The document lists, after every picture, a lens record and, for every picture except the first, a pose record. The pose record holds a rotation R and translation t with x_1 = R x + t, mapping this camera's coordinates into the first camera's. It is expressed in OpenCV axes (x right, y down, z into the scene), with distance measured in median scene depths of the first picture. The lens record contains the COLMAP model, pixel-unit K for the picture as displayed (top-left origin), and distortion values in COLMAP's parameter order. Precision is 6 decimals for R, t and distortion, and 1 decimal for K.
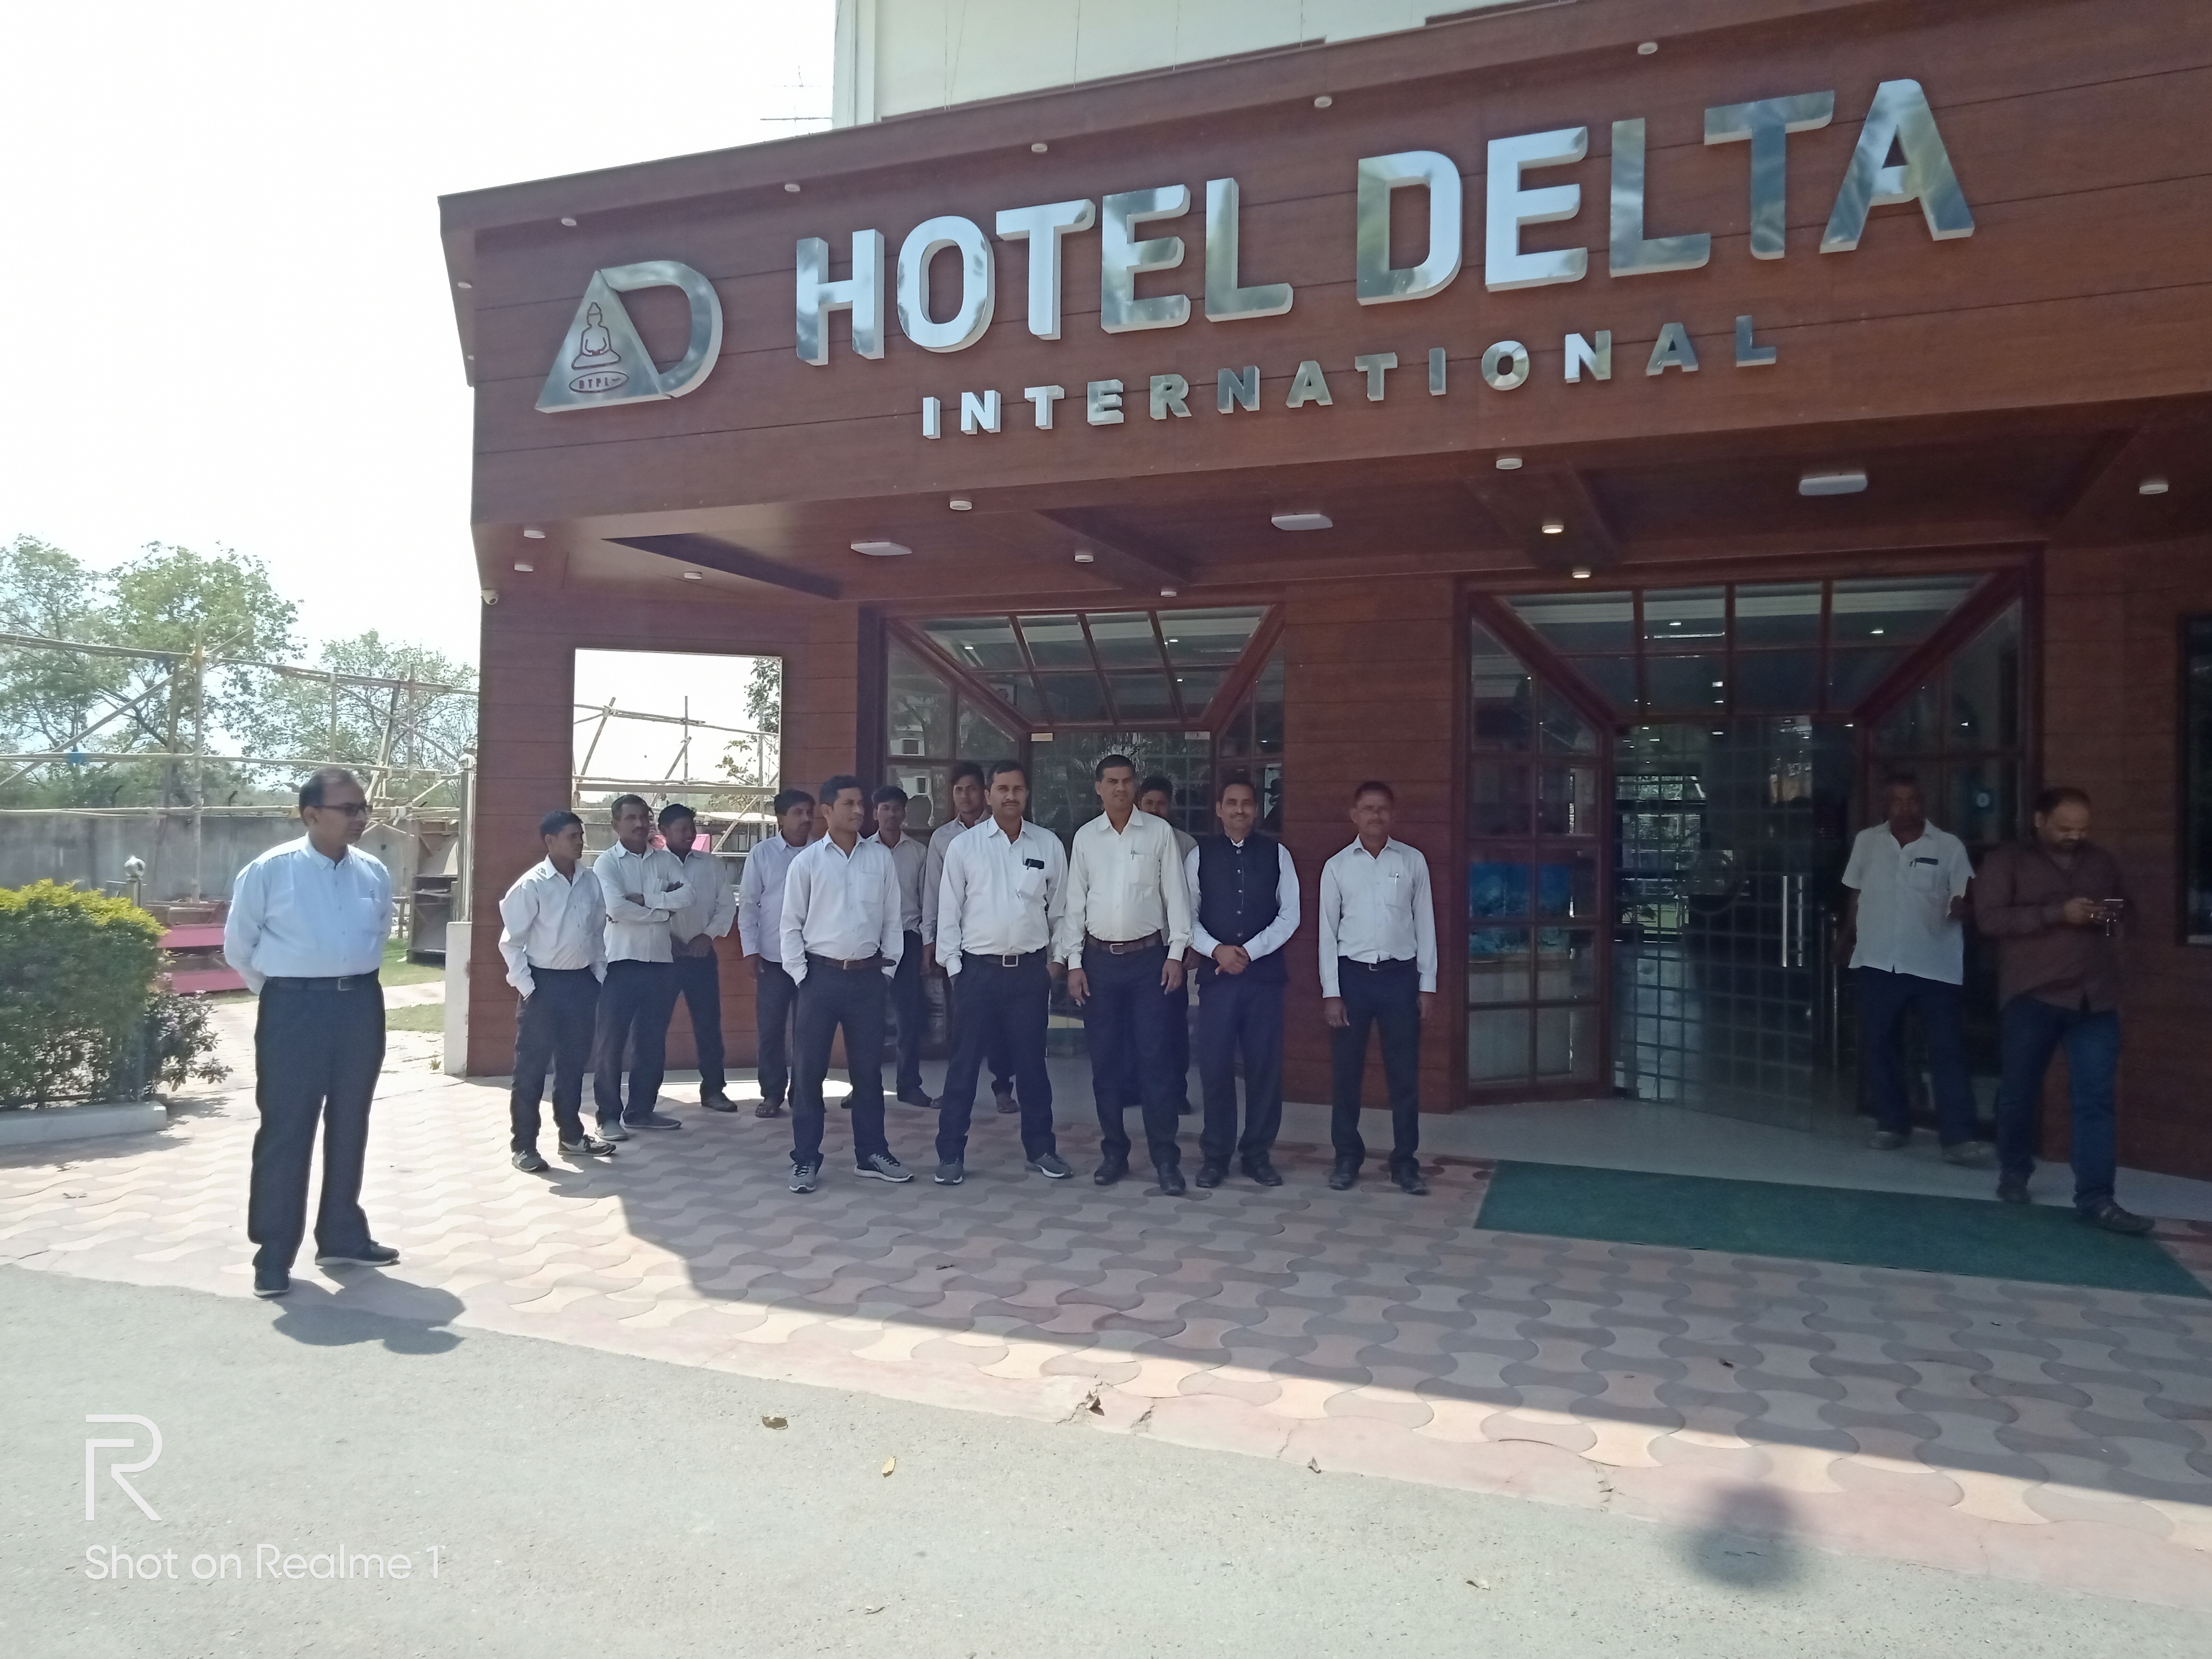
lens RADIAL K [[1562.9, 0, 1109.1], [0, 1562.9, 825.0], [0, 0, 1]] dist [0.023907, -0.017251]
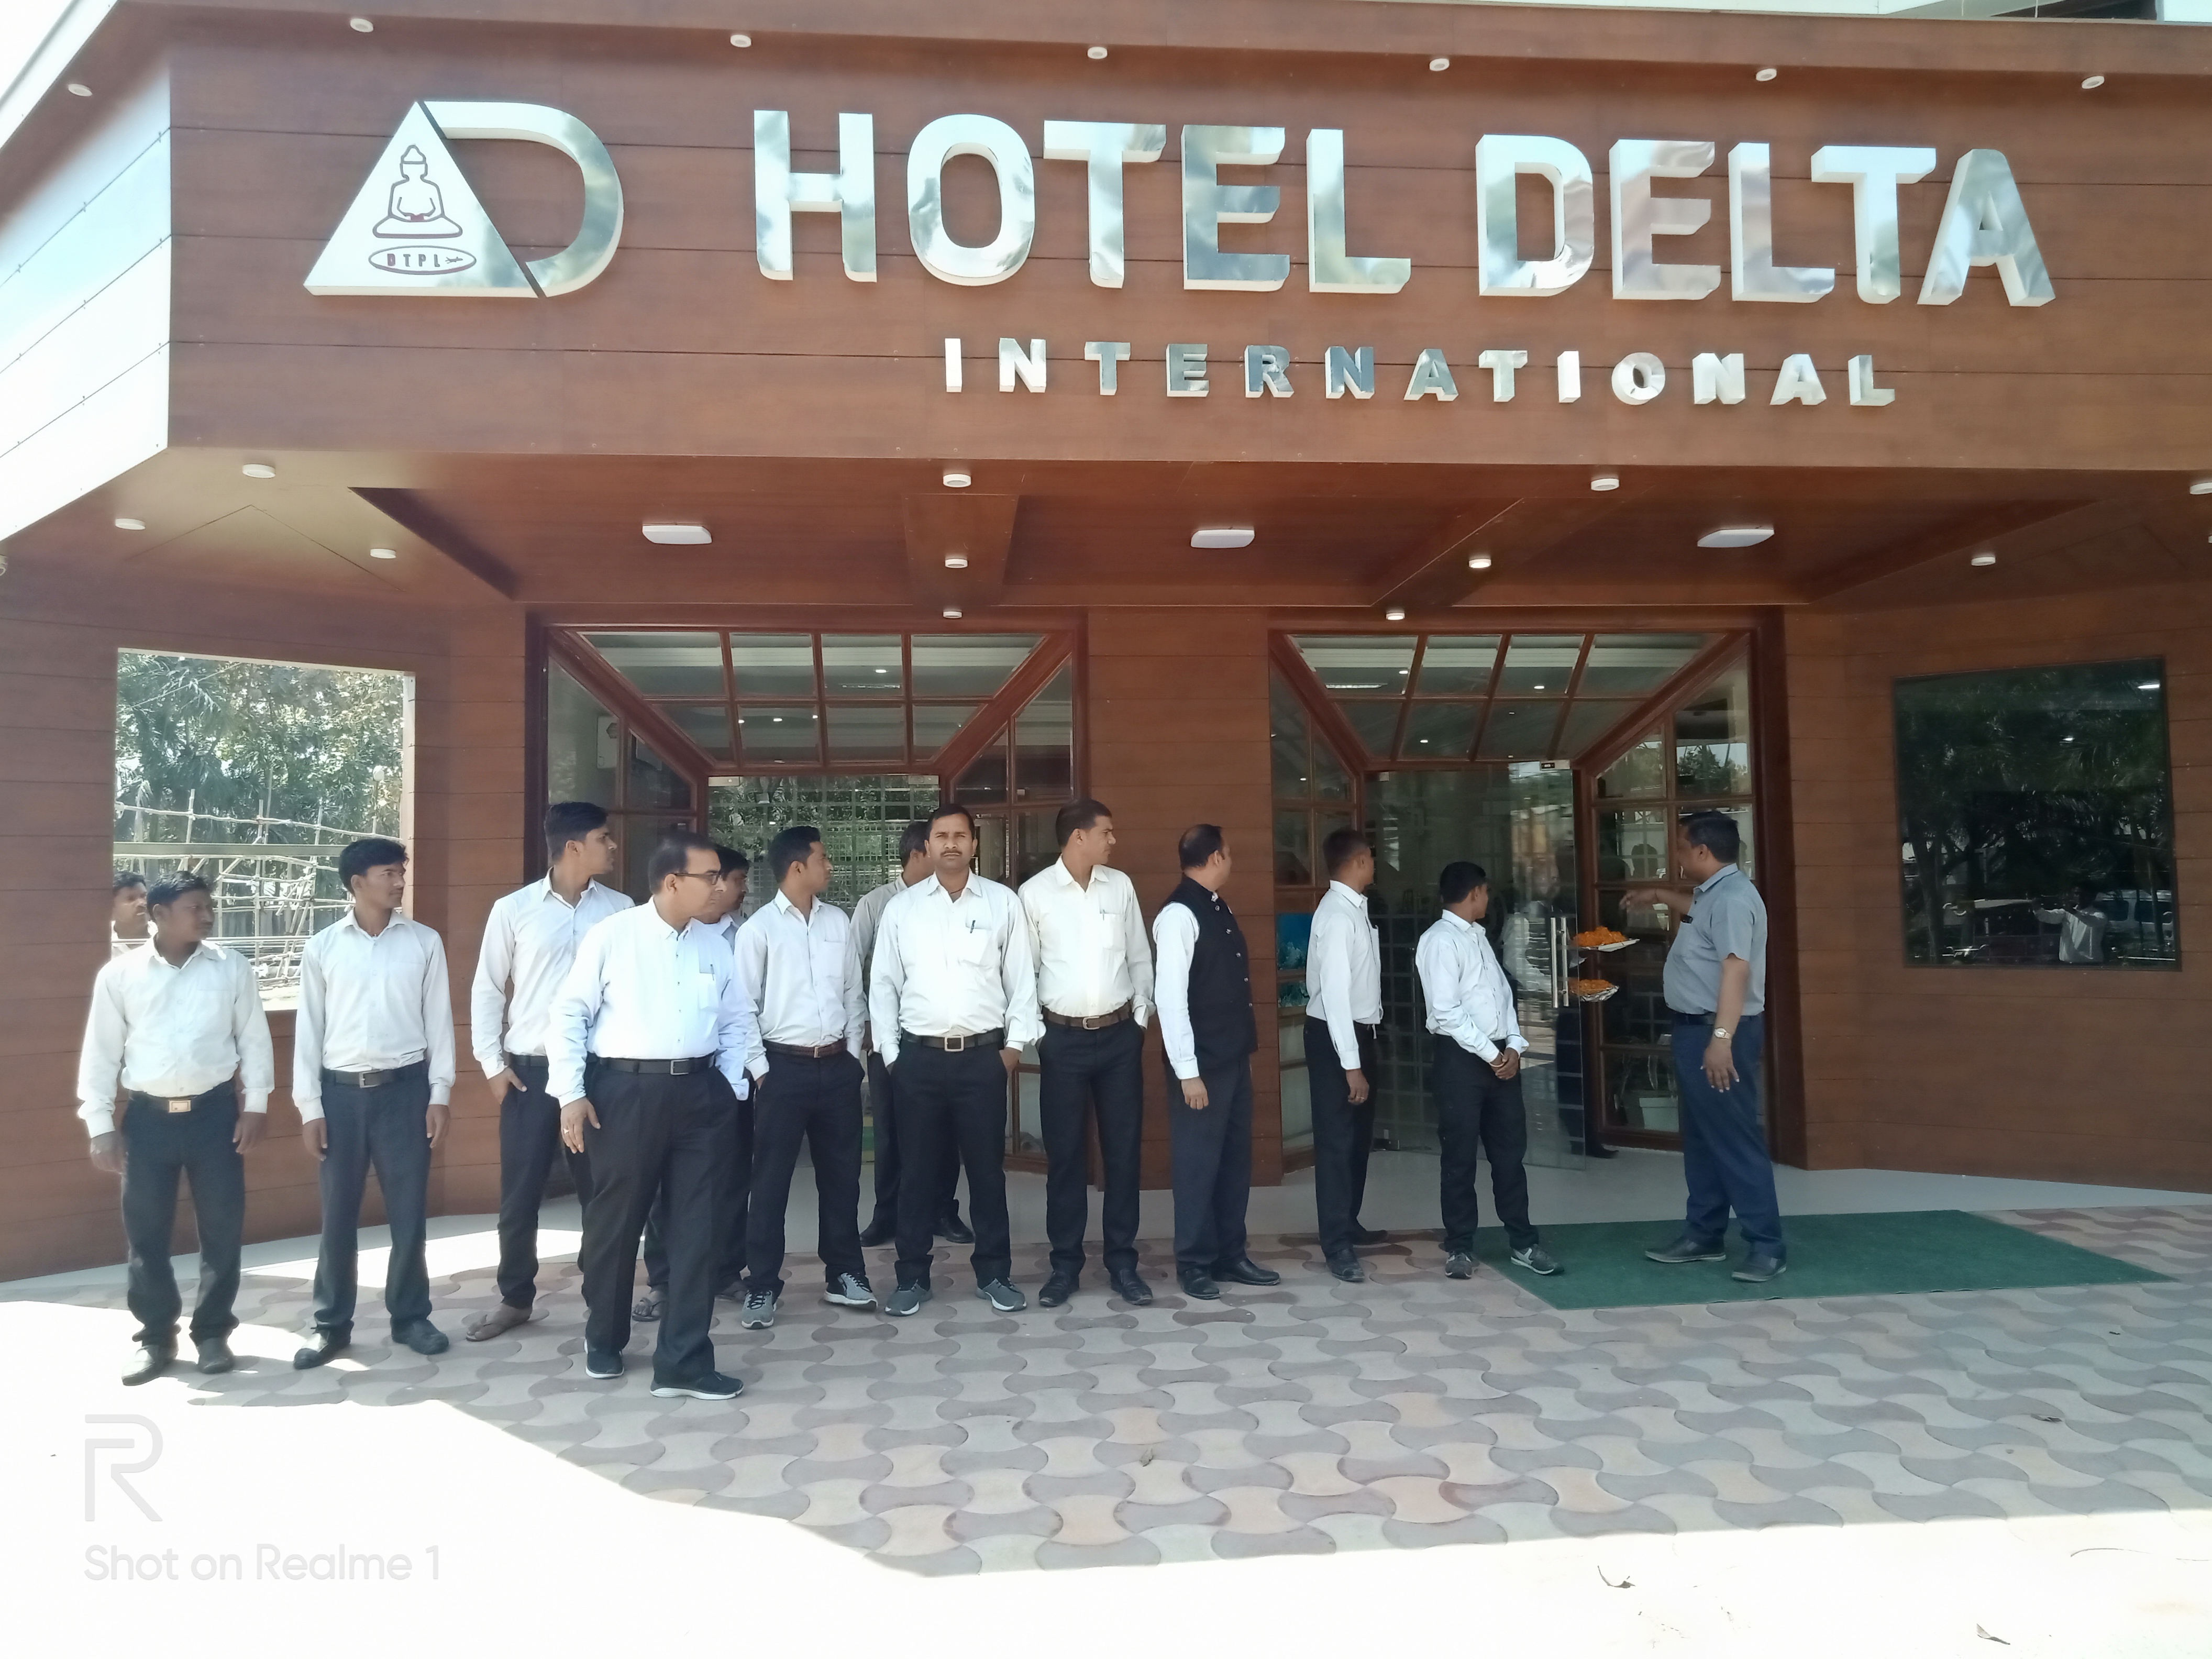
lens RADIAL K [[1562.9, 0, 1105.8], [0, 1562.9, 828.6], [0, 0, 1]] dist [0.023907, -0.017251]
pose [[0.896359, -0.010531, 0.443204, -0.403004], [0.020265, 0.999646, -0.017231, -0.012695], [-0.442866, 0.024427, 0.896255, 0.270602]]
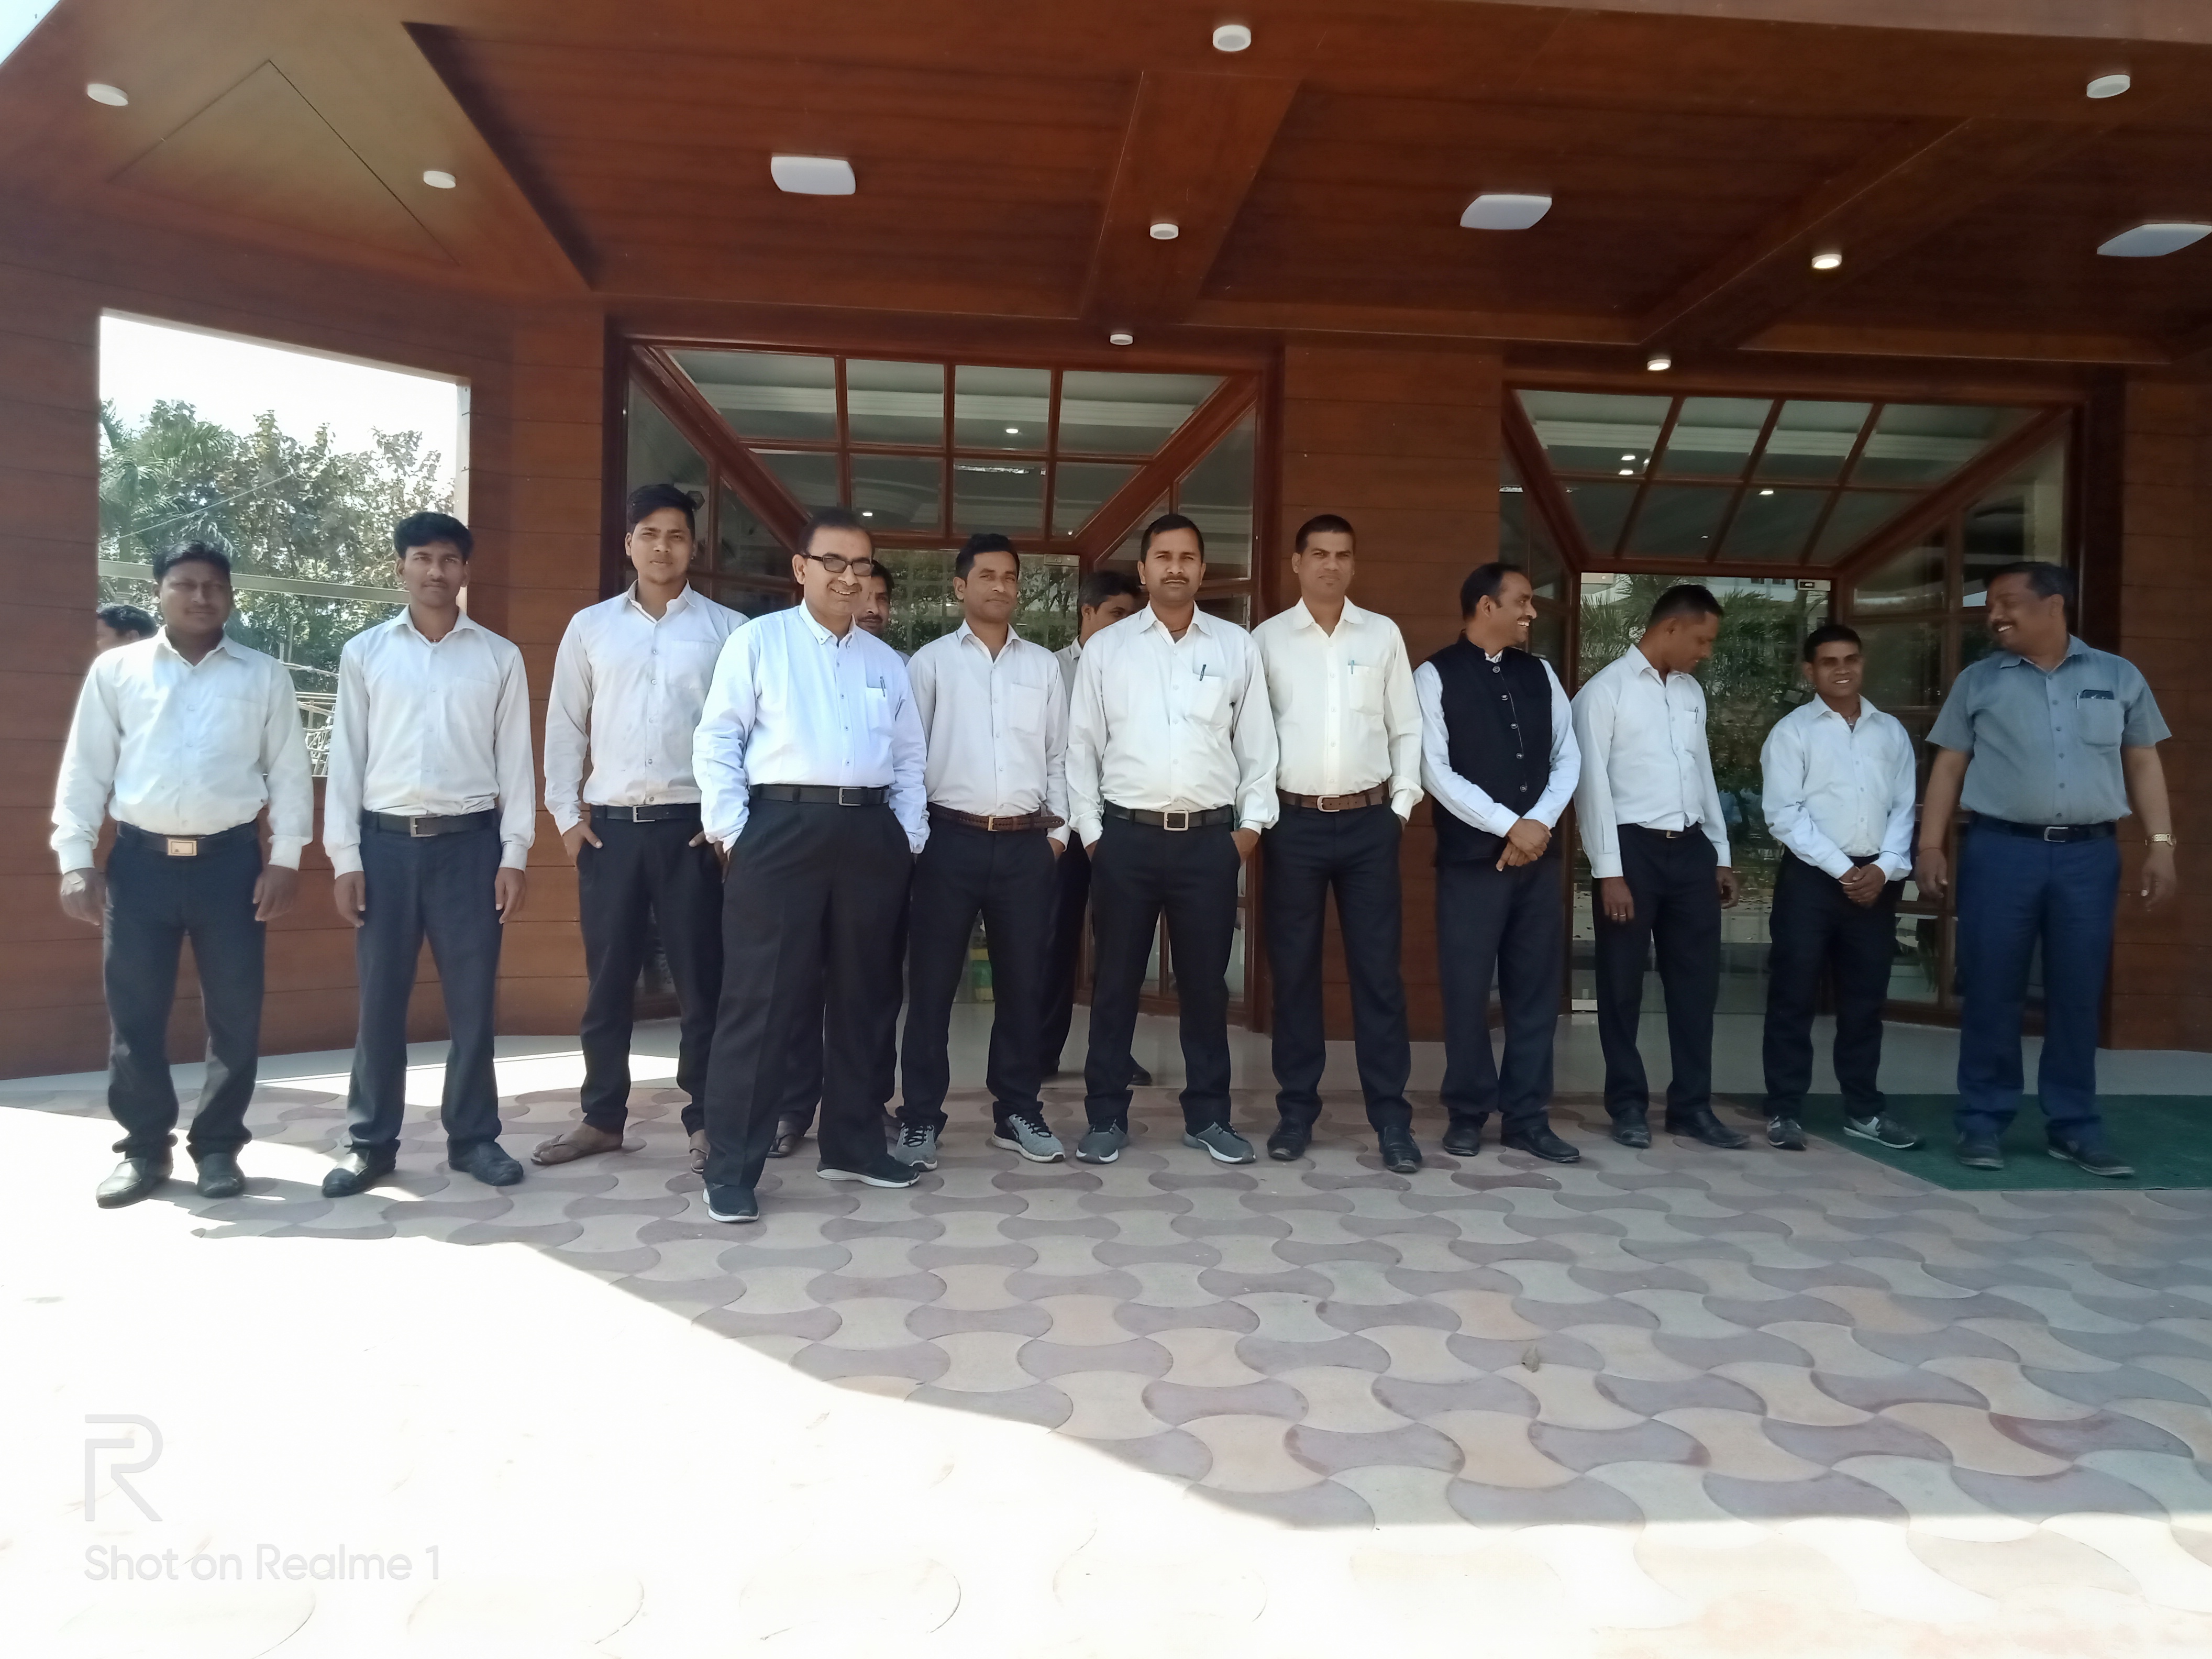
lens RADIAL K [[1562.9, 0, 1115.0], [0, 1562.9, 822.8], [0, 0, 1]] dist [0.023907, -0.017251]
pose [[0.898943, -0.002636, 0.438058, -0.412348], [-0.018354, 0.998877, 0.043676, 0.065029], [-0.437681, -0.047302, 0.897885, 0.508434]]
